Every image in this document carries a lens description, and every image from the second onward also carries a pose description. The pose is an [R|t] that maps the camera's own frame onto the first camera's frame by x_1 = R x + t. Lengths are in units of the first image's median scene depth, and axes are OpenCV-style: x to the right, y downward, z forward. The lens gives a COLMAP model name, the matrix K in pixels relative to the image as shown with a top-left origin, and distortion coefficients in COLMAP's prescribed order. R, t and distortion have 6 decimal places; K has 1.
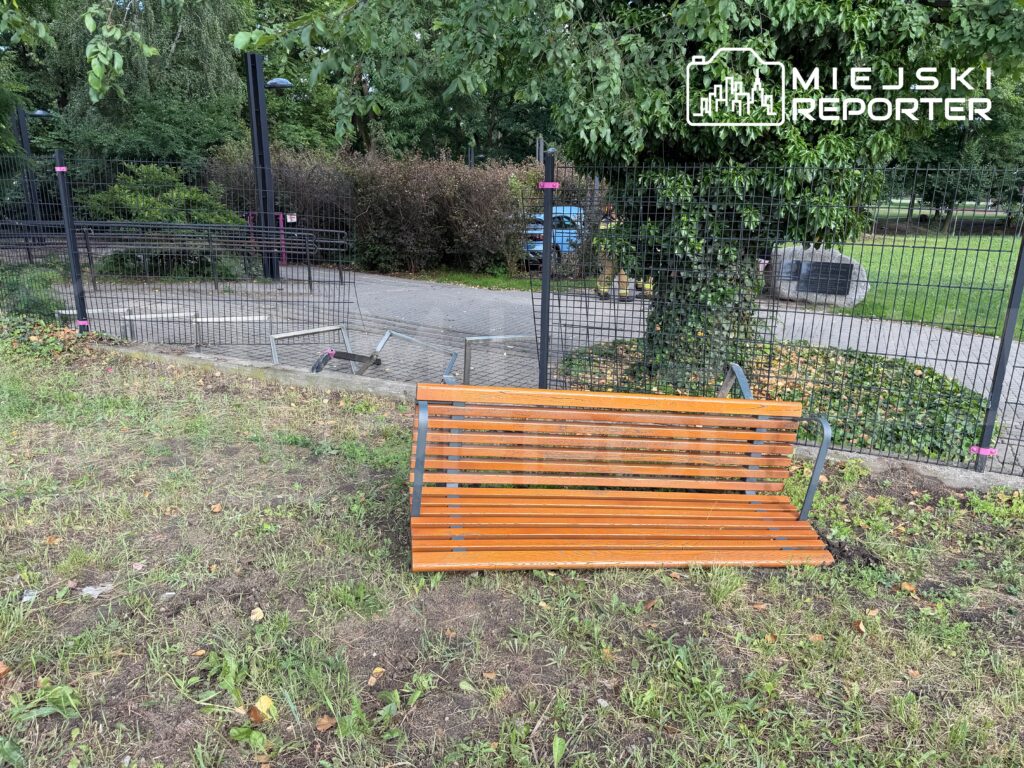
lens RADIAL K [[748.5, 0, 512.0], [0, 748.5, 384.0], [0, 0, 1]] dist [0.008773, -0.031740]
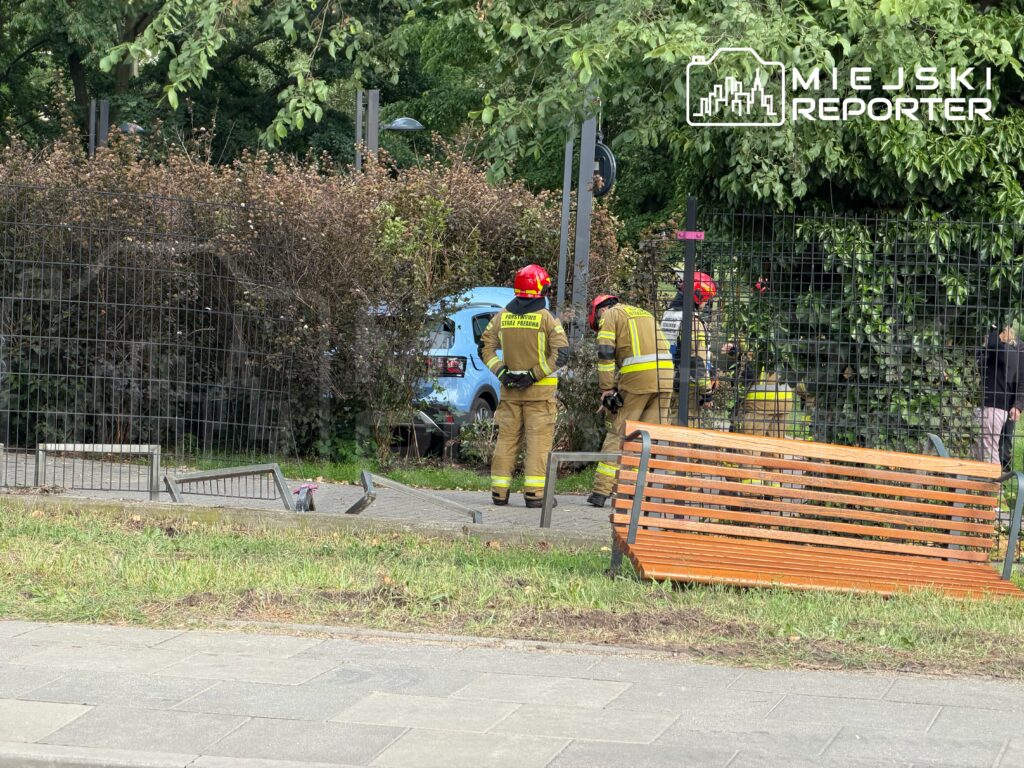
lens RADIAL K [[3009.6, 0, 512.0], [0, 3009.6, 384.0], [0, 0, 1]] dist [-0.109689, -0.027609]
pose [[0.993303, 0.011647, 0.114952, -0.424607], [0.011784, 0.979506, -0.201070, 0.435559], [-0.114938, 0.201078, 0.972809, -1.703470]]
